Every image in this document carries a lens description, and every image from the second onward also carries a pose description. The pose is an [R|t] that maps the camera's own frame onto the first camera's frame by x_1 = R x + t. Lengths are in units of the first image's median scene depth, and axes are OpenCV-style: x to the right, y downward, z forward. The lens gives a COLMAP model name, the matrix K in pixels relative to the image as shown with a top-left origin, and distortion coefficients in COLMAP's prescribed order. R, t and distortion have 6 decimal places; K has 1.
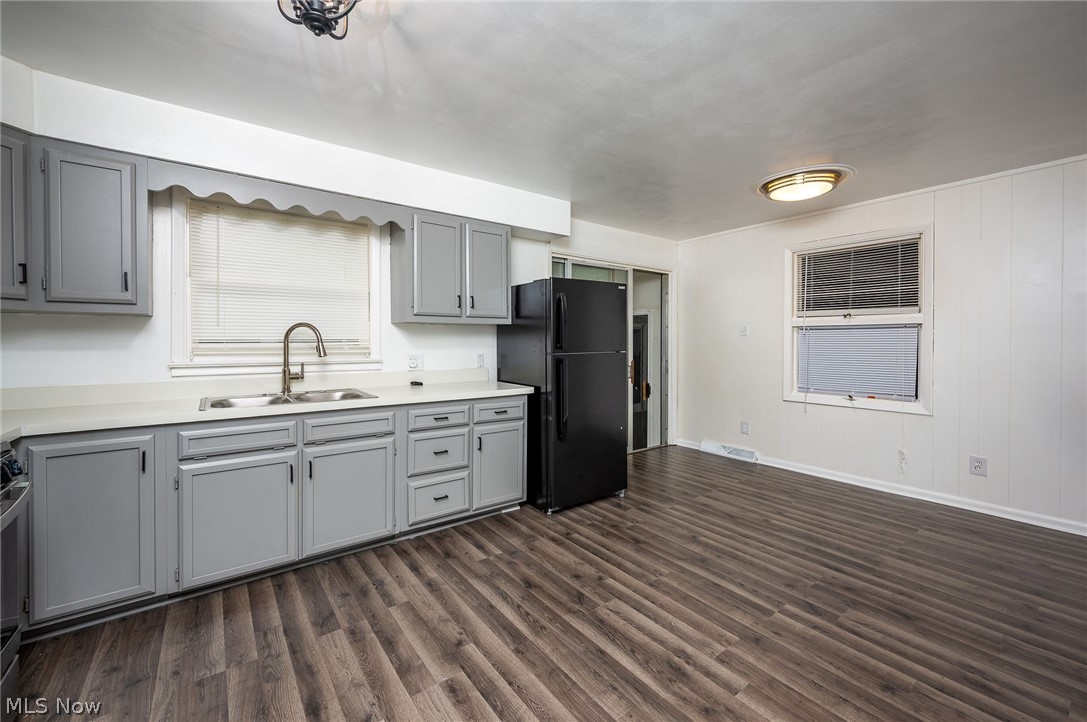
lens RADIAL K [[416.4, 0, 583.9], [0, 416.4, 361.5], [0, 0, 1]] dist [0.000539, 0.000334]
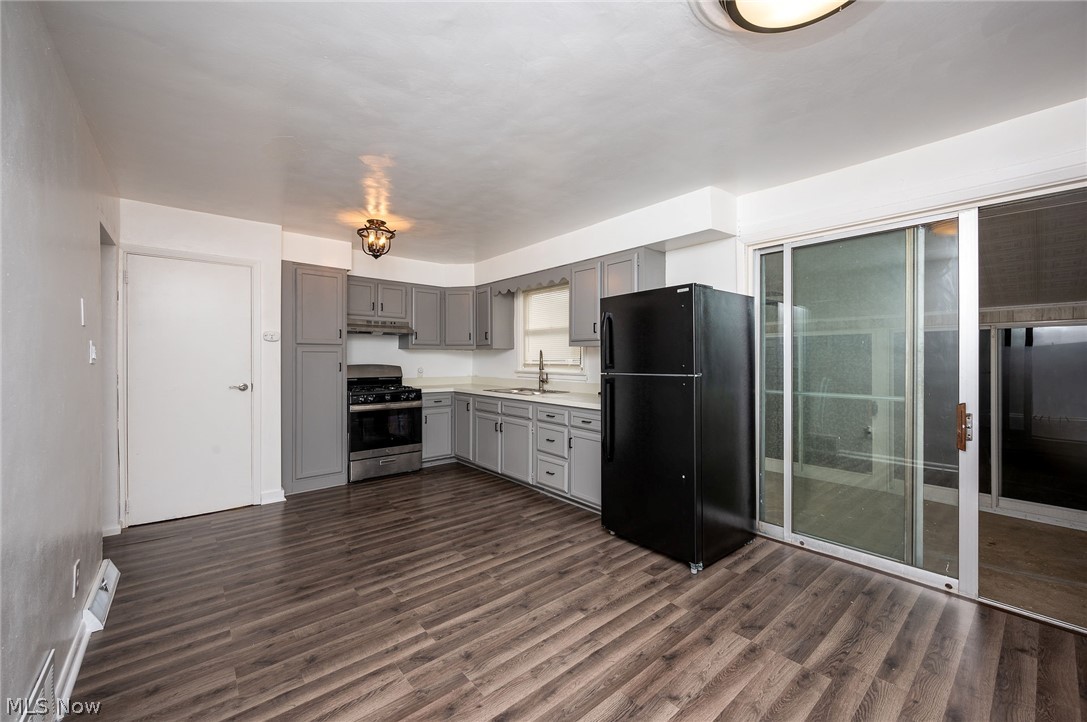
lens RADIAL K [[462.5, 0, 539.8], [0, 462.5, 360.9], [0, 0, 1]] dist [0.000389, 0.000137]
pose [[0.003604, 0.001192, -0.999993, 1.413227], [-0.051955, 0.998649, 0.001003, -0.052369], [0.998643, 0.051951, 0.003661, 1.112707]]
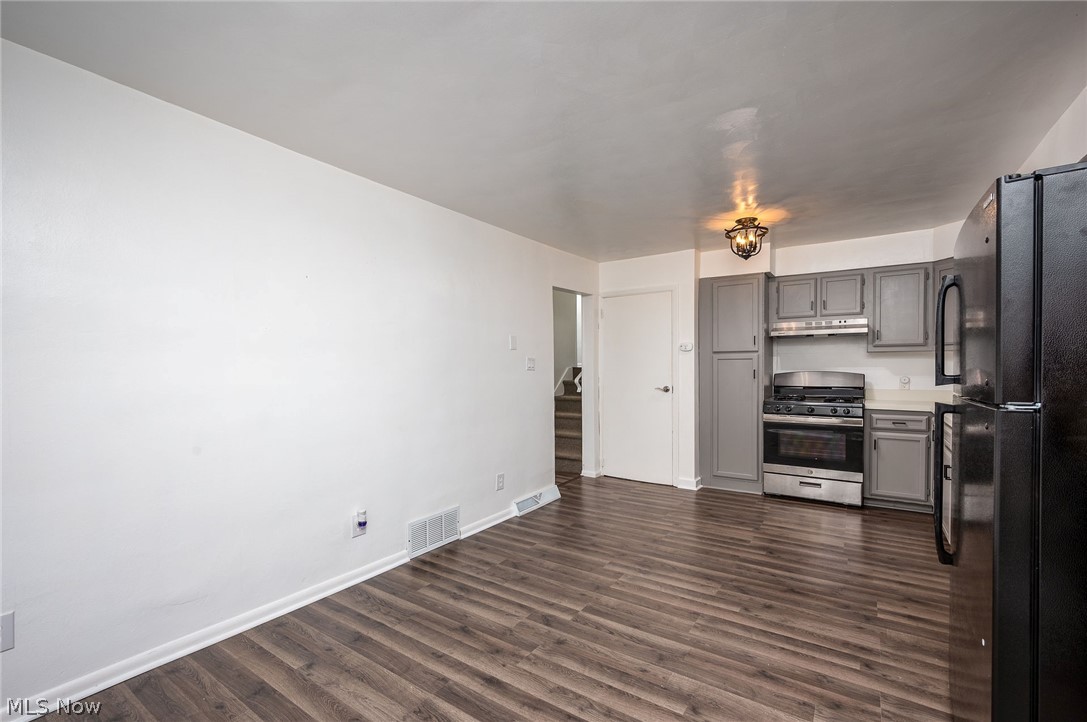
lens RADIAL K [[455.3, 0, 542.2], [0, 455.3, 375.4], [0, 0, 1]] dist [-0.001166, -0.000180]
pose [[-0.969368, 0.008631, -0.245462, 0.768978], [-0.008447, 0.997619, 0.068441, -0.096490], [0.245469, 0.068418, -0.966987, 1.898081]]
